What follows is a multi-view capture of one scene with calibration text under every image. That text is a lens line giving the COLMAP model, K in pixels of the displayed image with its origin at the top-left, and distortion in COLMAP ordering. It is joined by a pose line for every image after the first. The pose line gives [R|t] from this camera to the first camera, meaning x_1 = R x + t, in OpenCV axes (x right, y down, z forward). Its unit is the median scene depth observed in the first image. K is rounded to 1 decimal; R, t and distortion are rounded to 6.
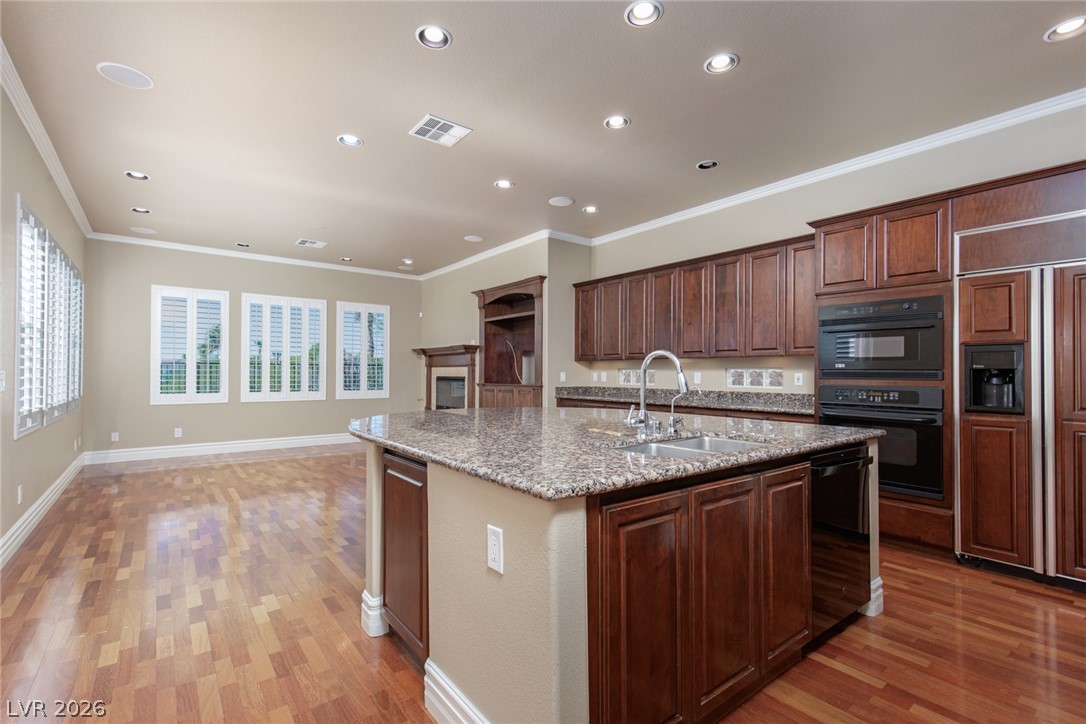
lens RADIAL K [[513.9, 0, 563.0], [0, 513.9, 368.2], [0, 0, 1]] dist [-0.002696, -0.000525]
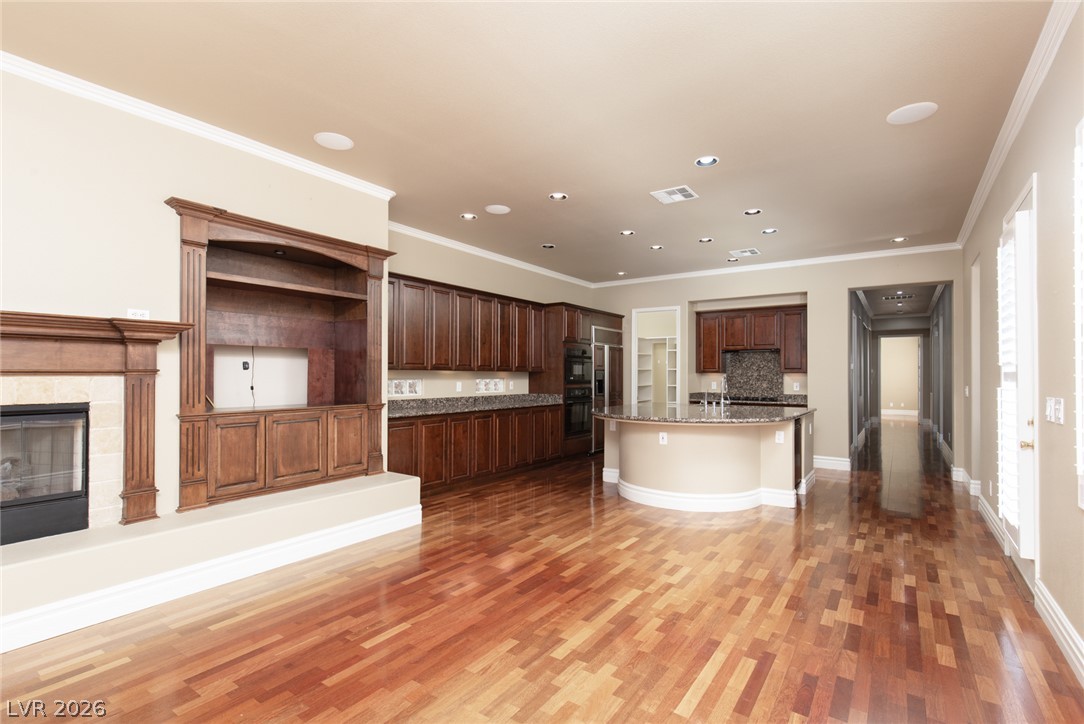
lens RADIAL K [[493.4, 0, 566.7], [0, 493.4, 370.4], [0, 0, 1]] dist [0.000248, 0.000215]
pose [[-0.304269, 0.004774, 0.952574, -1.070048], [-0.014620, 0.999846, -0.009680, -0.013273], [-0.952474, -0.016872, -0.304153, 1.320807]]
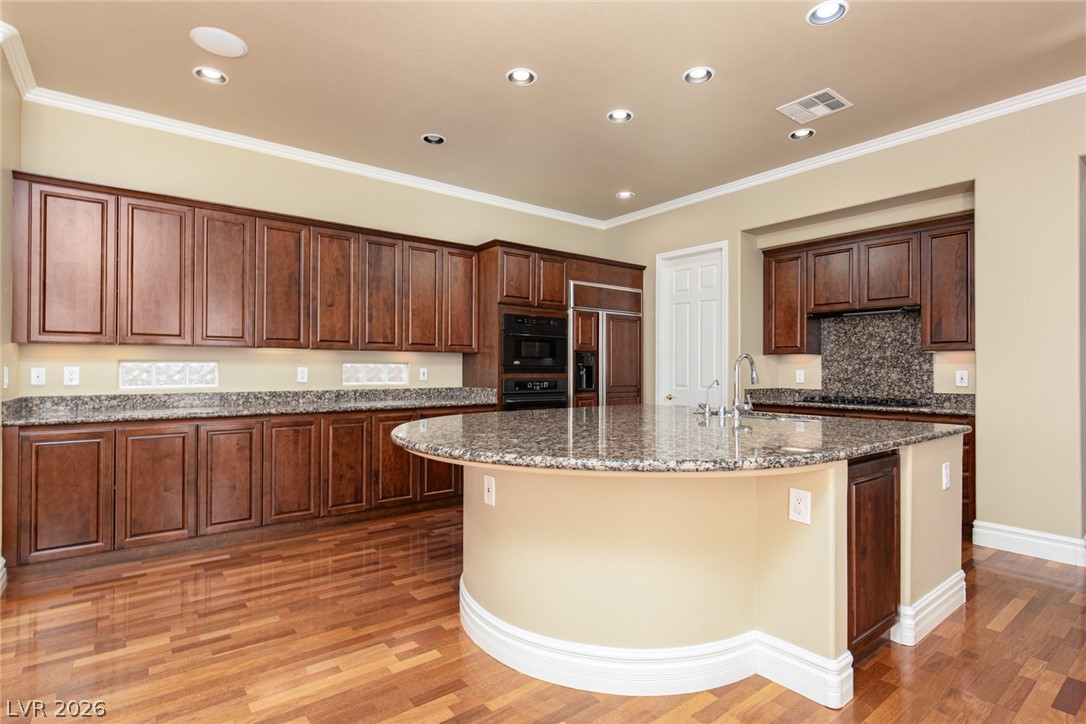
lens RADIAL K [[544.7, 0, 543.0], [0, 544.7, 362.0], [0, 0, 1]] dist [0.026626, -0.000693]
pose [[0.009545, 0.006031, 0.999936, -0.650577], [-0.012556, 0.999904, -0.005911, 0.000513], [-0.999876, -0.012499, 0.009620, 0.756929]]
